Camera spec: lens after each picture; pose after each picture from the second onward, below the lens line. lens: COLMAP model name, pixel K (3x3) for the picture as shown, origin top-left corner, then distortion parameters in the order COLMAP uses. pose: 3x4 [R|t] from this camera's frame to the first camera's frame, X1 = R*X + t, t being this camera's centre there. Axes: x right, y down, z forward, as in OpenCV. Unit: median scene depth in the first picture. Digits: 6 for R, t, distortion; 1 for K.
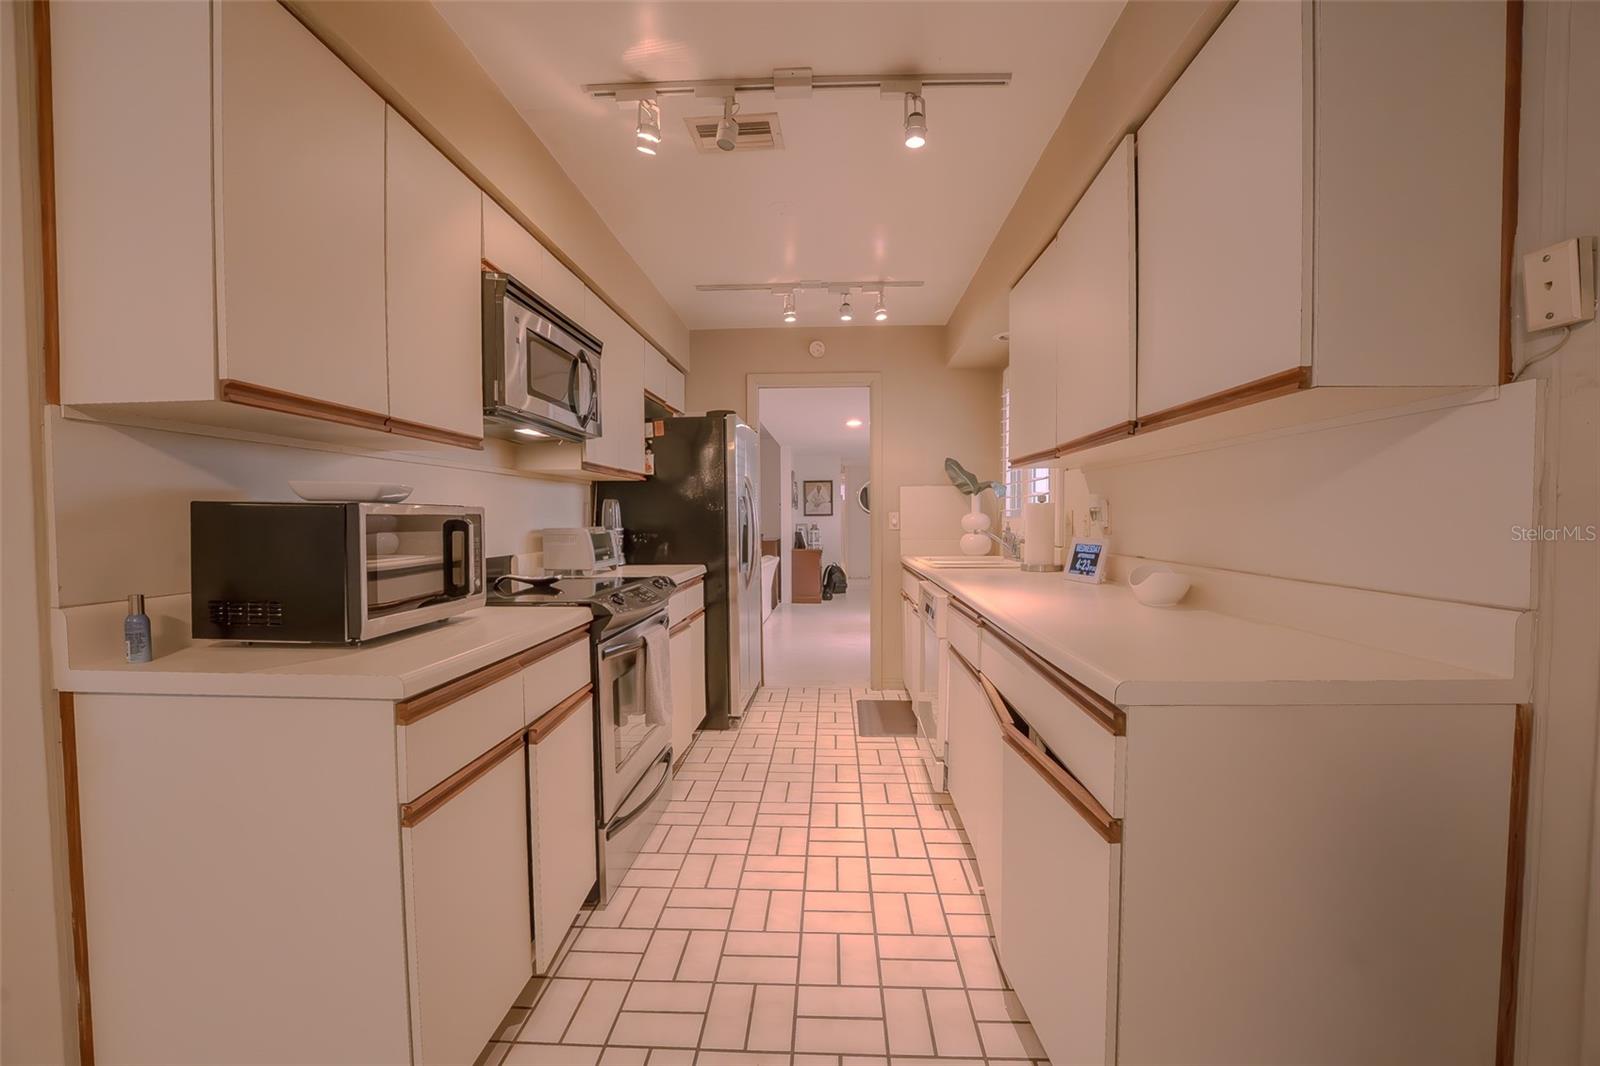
lens RADIAL K [[652.6, 0, 802.4], [0, 652.6, 537.6], [0, 0, 1]] dist [-0.027306, 0.003893]
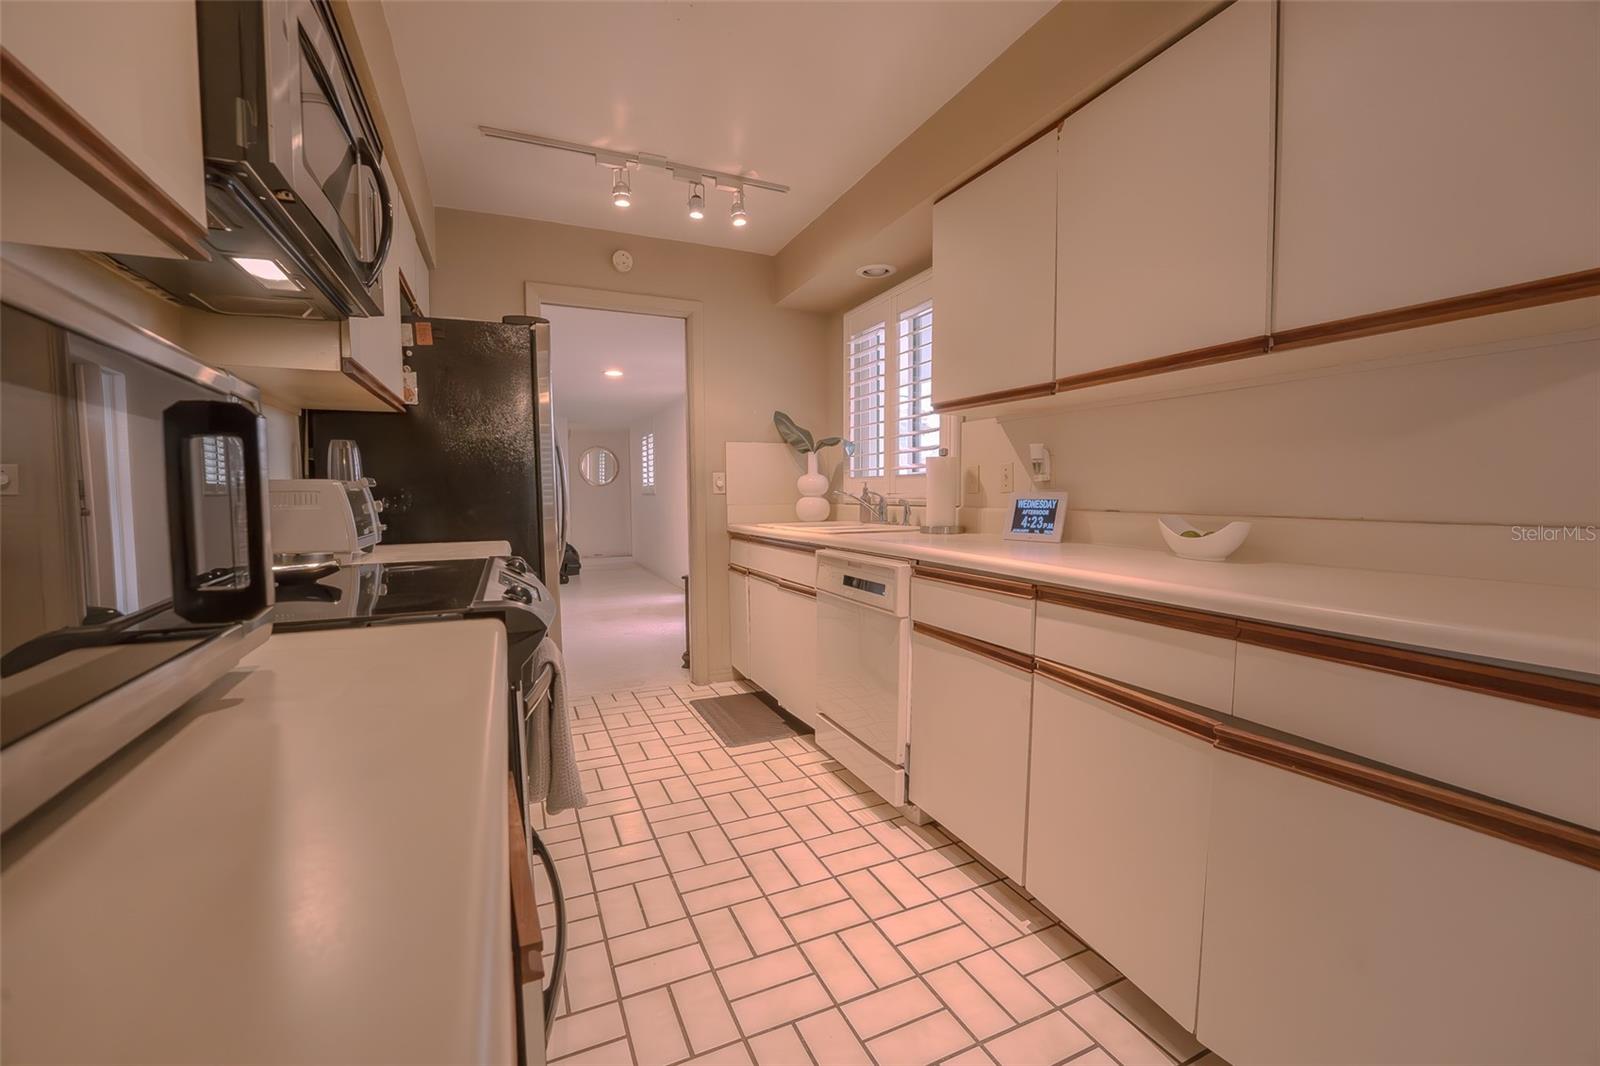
lens RADIAL K [[652.6, 0, 802.4], [0, 652.6, 537.6], [0, 0, 1]] dist [-0.027306, 0.003893]
pose [[0.889111, -0.031691, 0.456593, -0.186650], [0.015437, 0.999109, 0.039286, 0.016526], [-0.457431, -0.027881, 0.888808, 0.250806]]
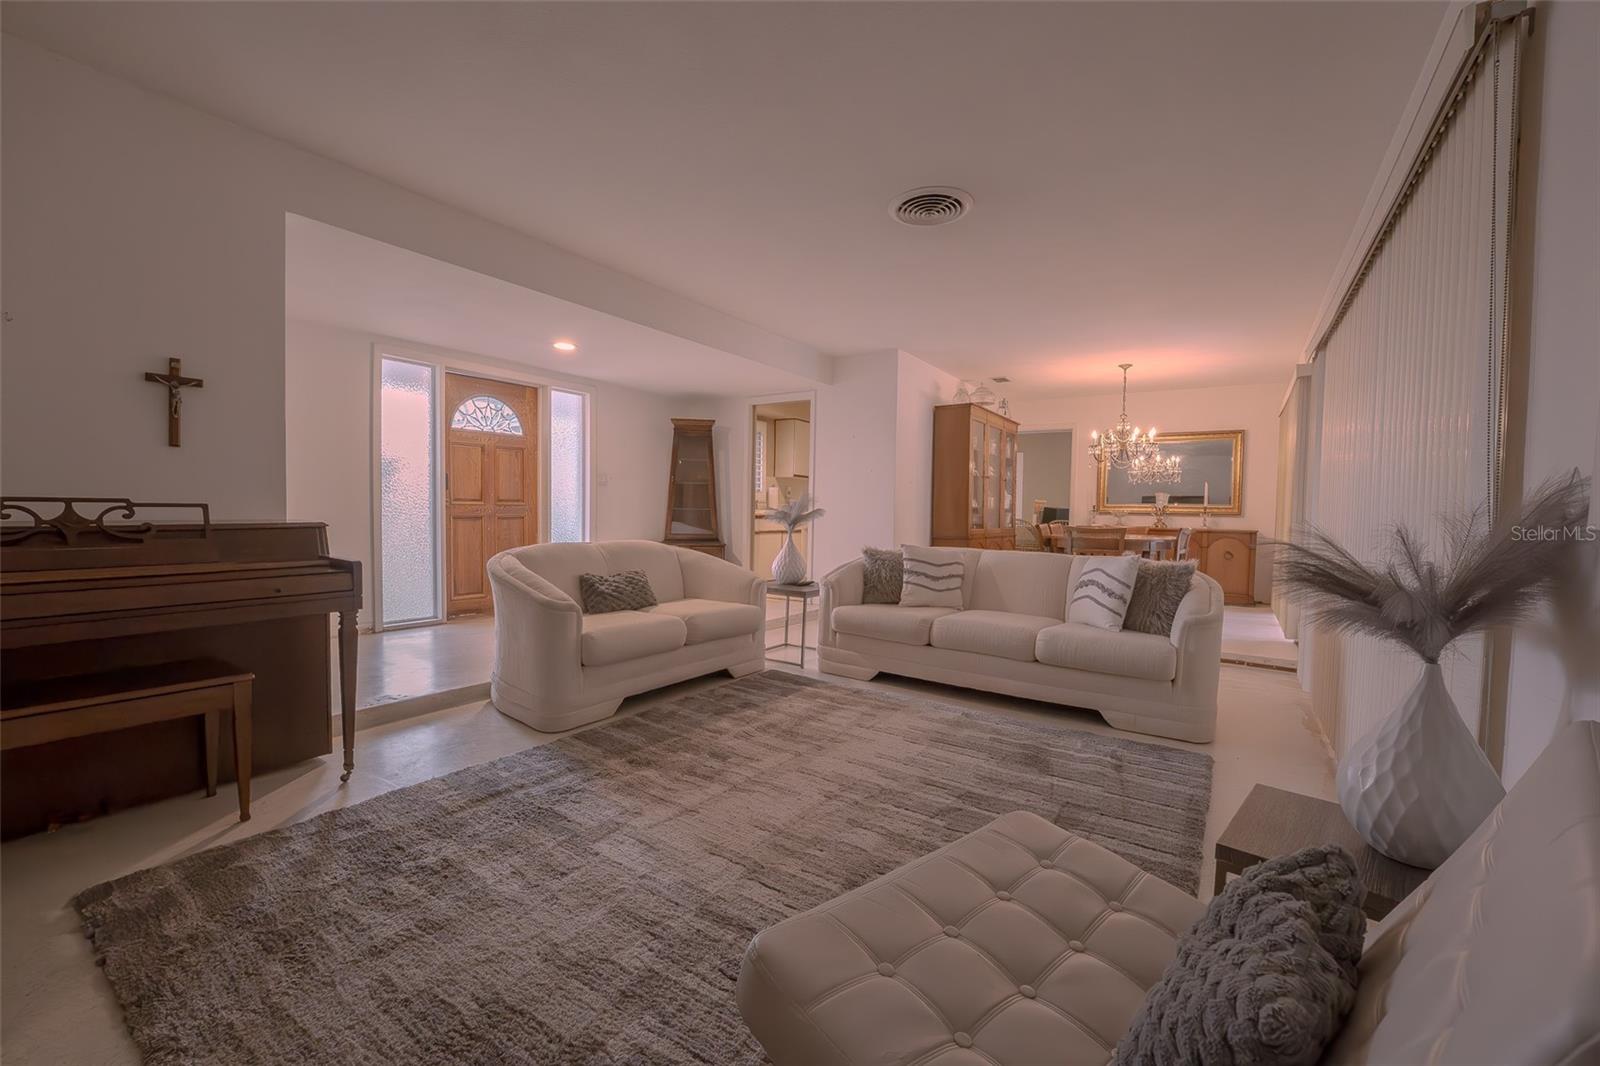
lens RADIAL K [[652.6, 0, 802.4], [0, 652.6, 537.6], [0, 0, 1]] dist [-0.027306, 0.003893]
pose [[-0.860203, -0.033253, 0.508866, -1.057509], [-0.000469, 0.997923, 0.064419, -0.016950], [-0.509952, 0.055175, -0.858432, 2.967581]]
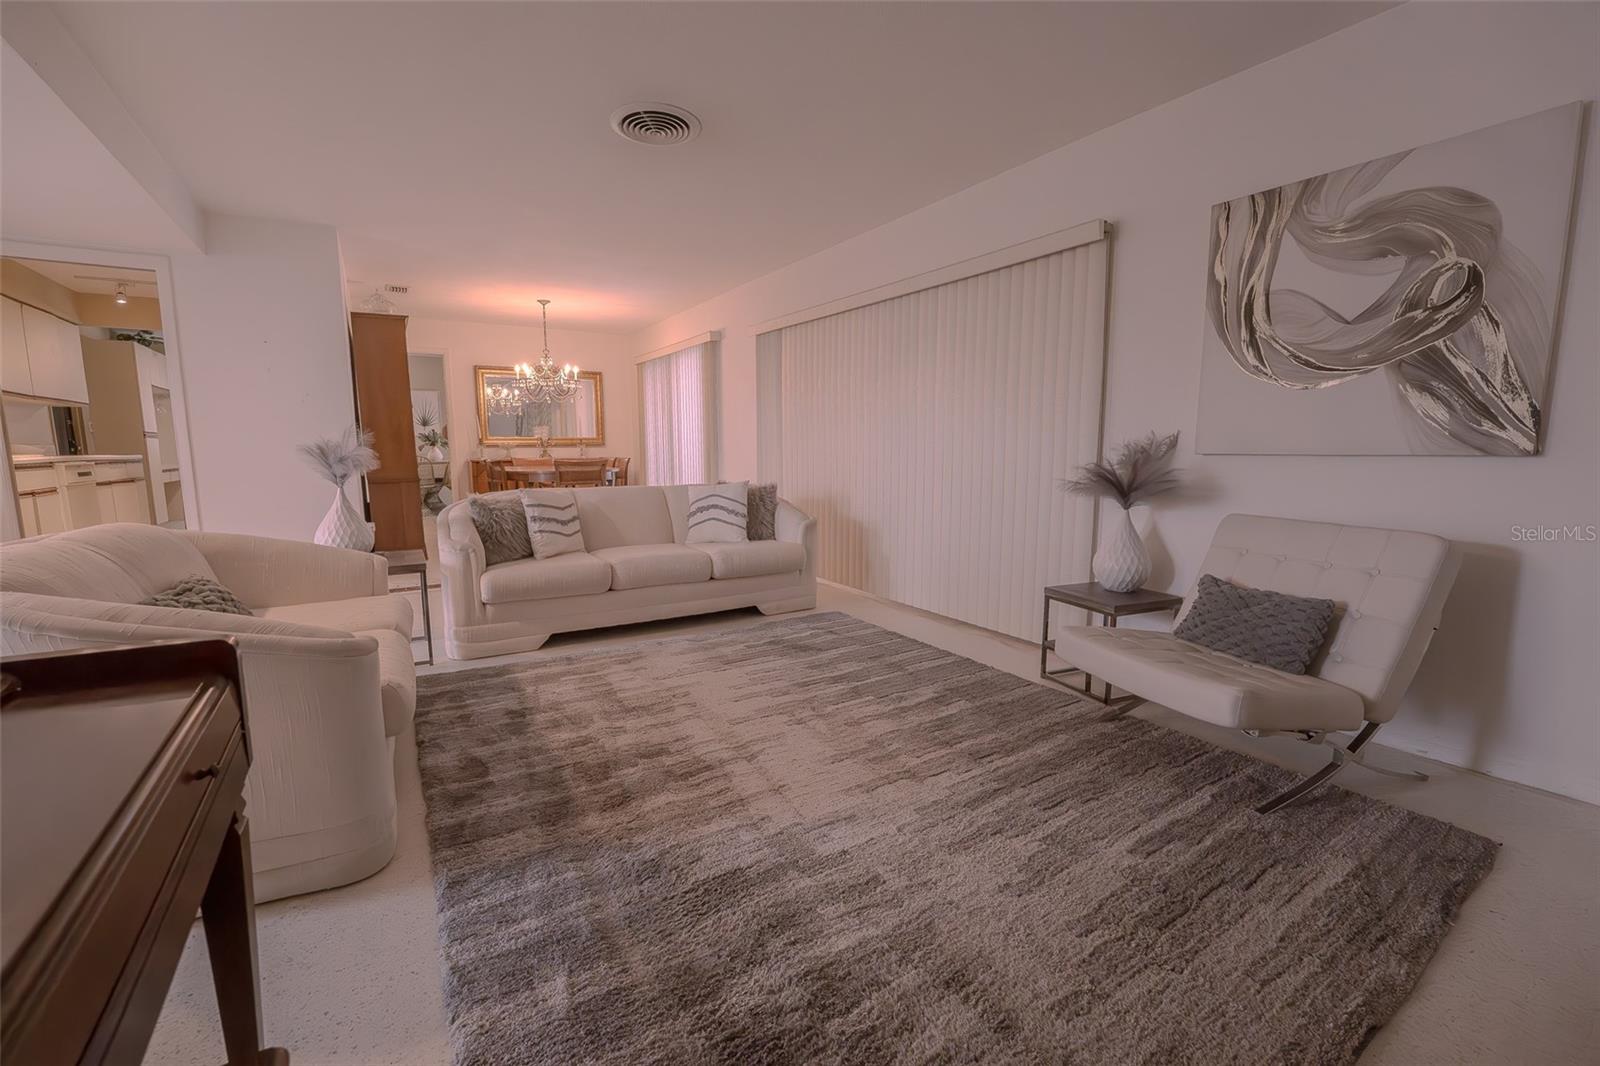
lens RADIAL K [[652.6, 0, 802.4], [0, 652.6, 537.6], [0, 0, 1]] dist [-0.027306, 0.003893]
pose [[-0.807661, 0.086901, -0.583208, -0.312735], [-0.012266, 0.986390, 0.163963, -0.025409], [0.589520, 0.139580, -0.795603, 2.933336]]
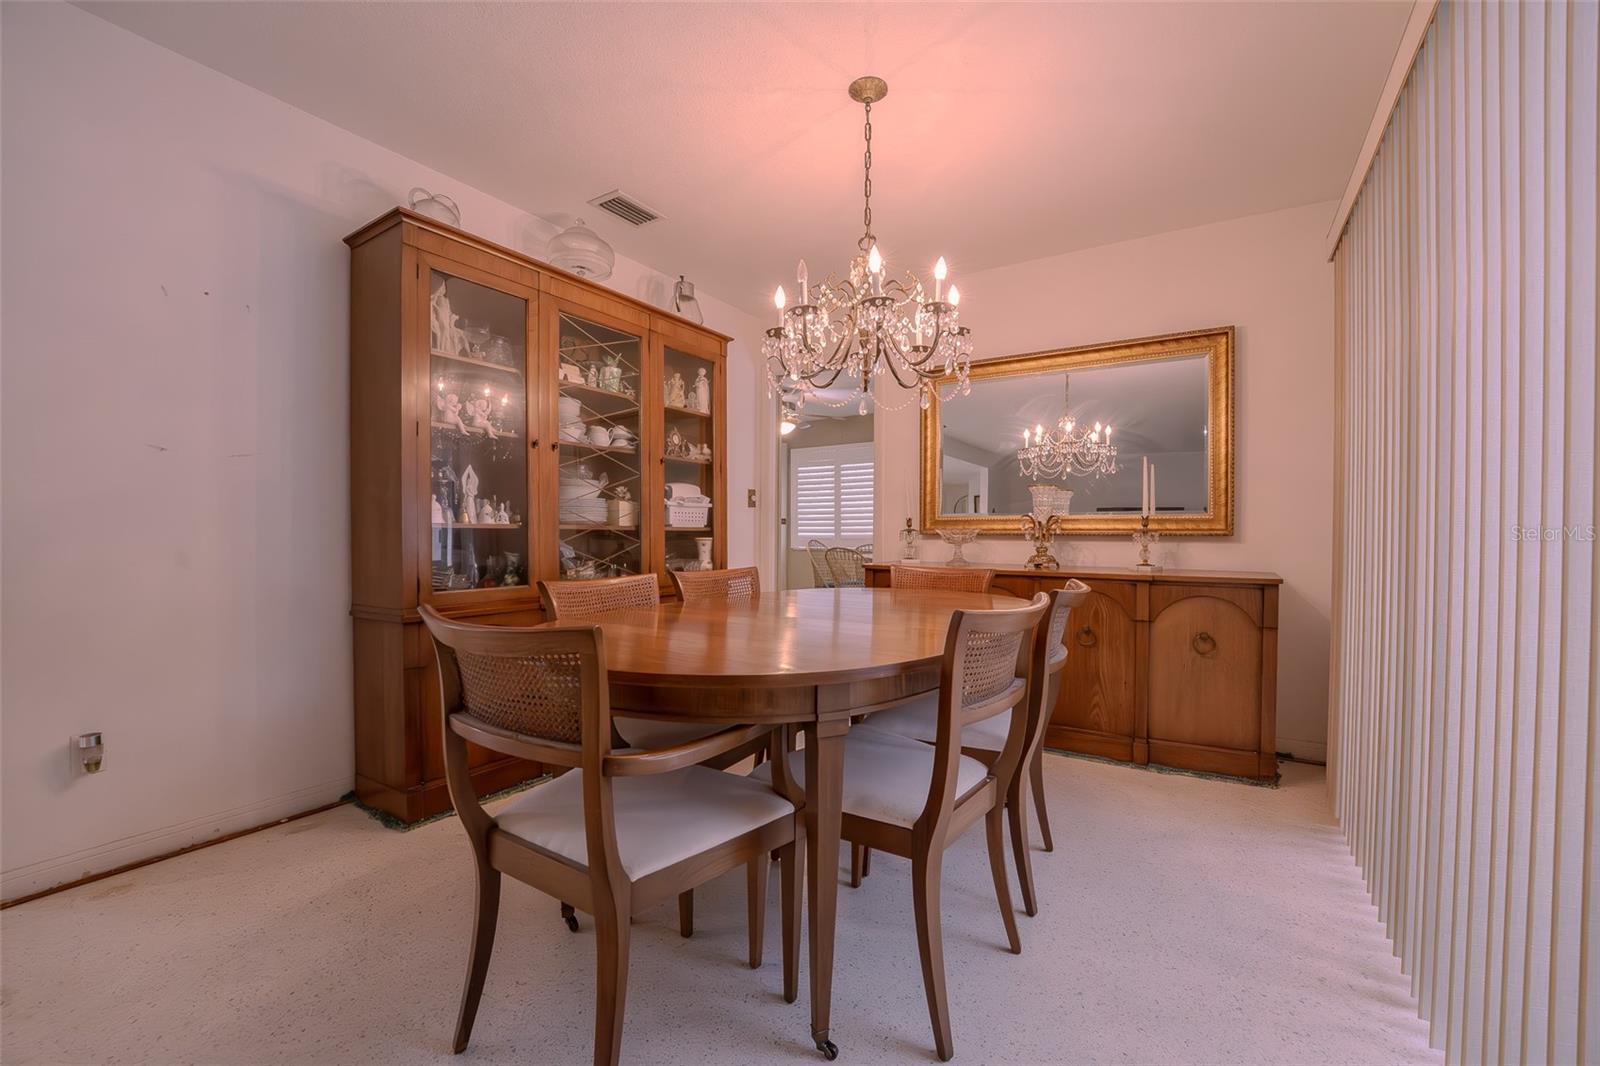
lens RADIAL K [[652.6, 0, 802.4], [0, 652.6, 537.6], [0, 0, 1]] dist [-0.027306, 0.003893]
pose [[-0.868904, -0.005070, 0.494954, -1.143199], [0.012880, 0.999377, 0.032850, 0.010828], [-0.494812, 0.034918, -0.868298, 1.440162]]
